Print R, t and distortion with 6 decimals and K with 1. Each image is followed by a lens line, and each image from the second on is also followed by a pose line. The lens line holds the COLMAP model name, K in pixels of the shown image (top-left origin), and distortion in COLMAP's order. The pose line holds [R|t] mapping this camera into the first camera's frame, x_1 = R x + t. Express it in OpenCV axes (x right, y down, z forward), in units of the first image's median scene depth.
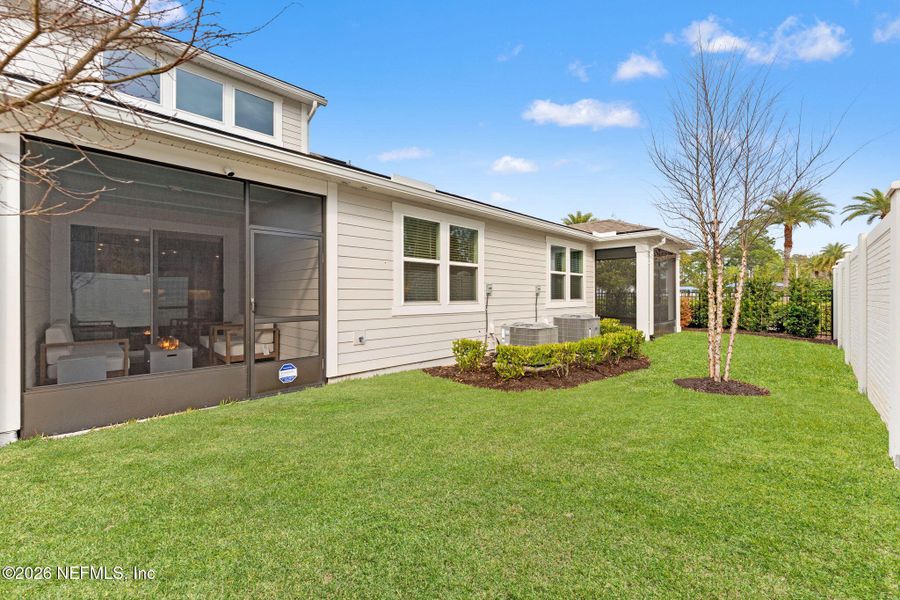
lens RADIAL K [[361.9, 0, 449.4], [0, 361.9, 295.0], [0, 0, 1]] dist [-0.001481, -0.000286]
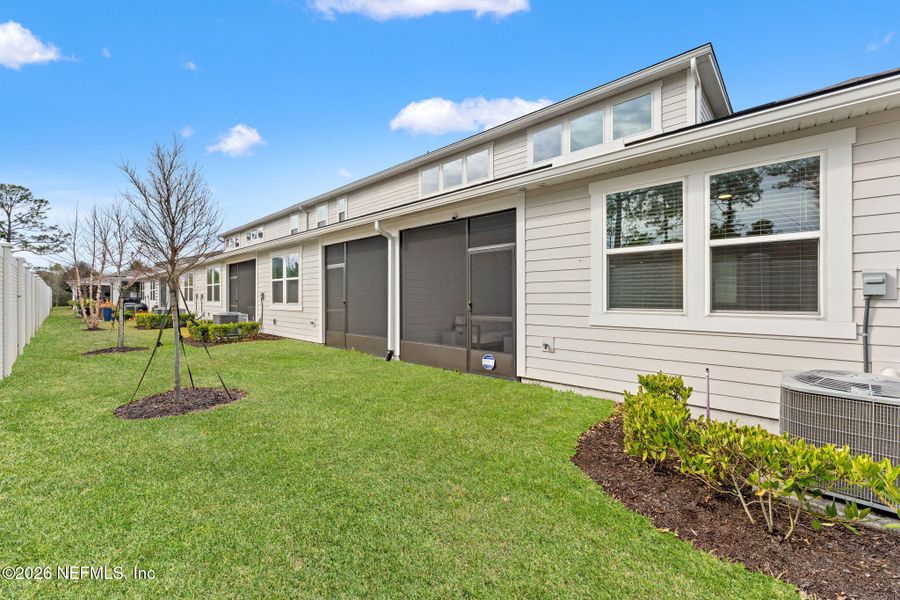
lens RADIAL K [[361.9, 0, 449.4], [0, 361.9, 295.0], [0, 0, 1]] dist [-0.001481, -0.000286]
pose [[0.033799, -0.010011, -0.999379, 0.720289], [-0.000793, 0.999949, -0.010043, -0.001320], [0.999428, 0.001132, 0.033789, 0.746288]]
